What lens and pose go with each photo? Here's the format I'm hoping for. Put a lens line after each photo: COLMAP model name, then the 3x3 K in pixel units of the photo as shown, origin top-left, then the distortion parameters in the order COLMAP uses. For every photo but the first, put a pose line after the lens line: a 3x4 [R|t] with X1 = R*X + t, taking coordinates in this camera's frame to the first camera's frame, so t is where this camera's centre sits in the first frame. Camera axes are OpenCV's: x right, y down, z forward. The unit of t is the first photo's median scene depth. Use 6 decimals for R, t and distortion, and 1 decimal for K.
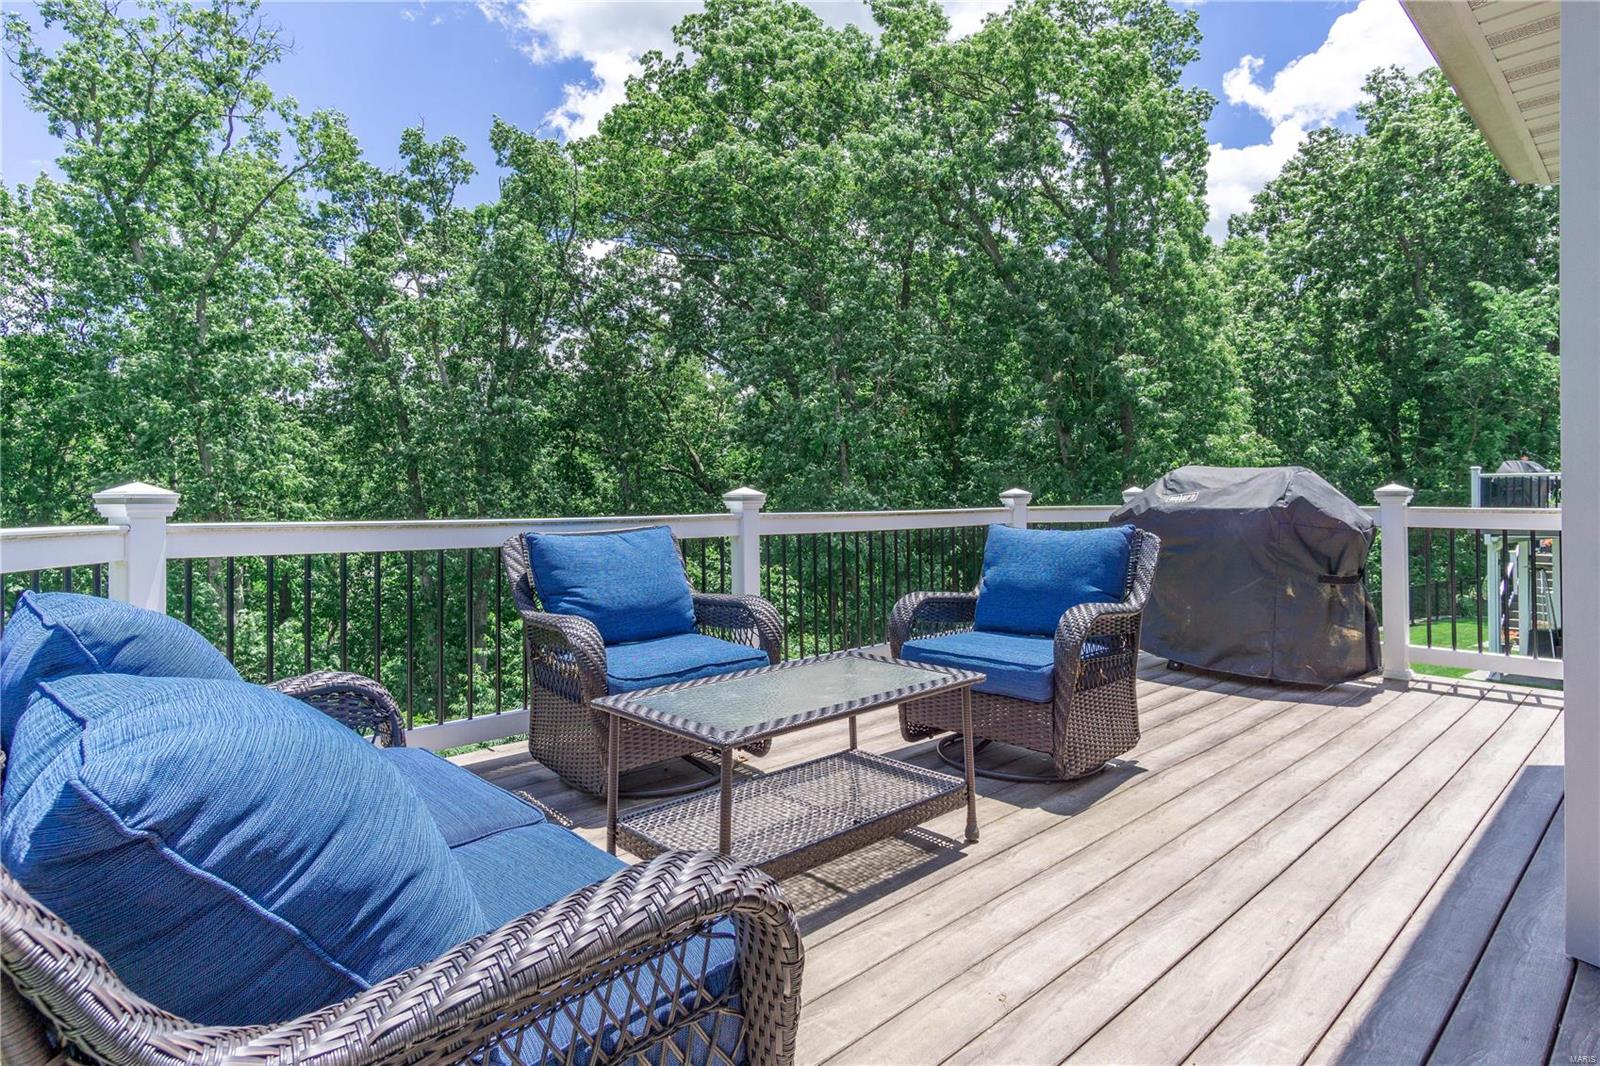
lens RADIAL K [[855.0, 0, 789.6], [0, 855.0, 511.7], [0, 0, 1]] dist [-0.001628, -0.000022]
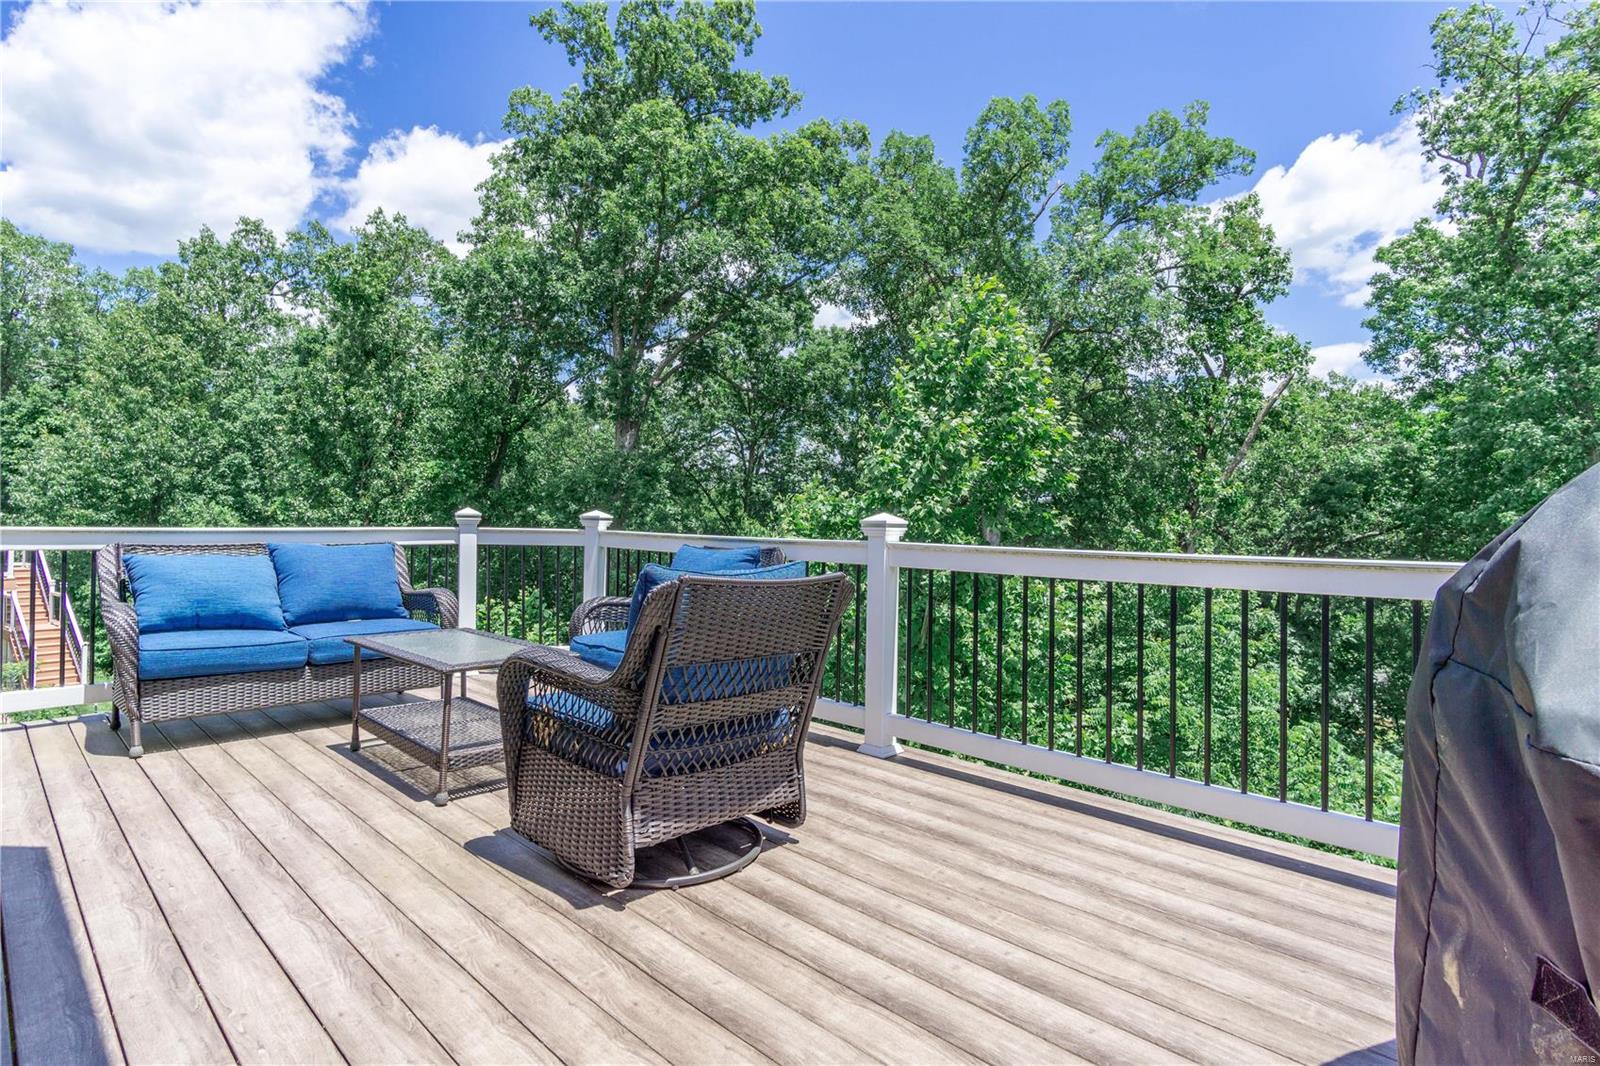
lens RADIAL K [[855.0, 0, 789.6], [0, 855.0, 511.7], [0, 0, 1]] dist [-0.001628, -0.000022]
pose [[0.027667, -0.004549, -0.999607, 1.490945], [-0.034610, 0.999386, -0.005505, -0.033361], [0.999018, 0.034748, 0.027492, 1.514210]]
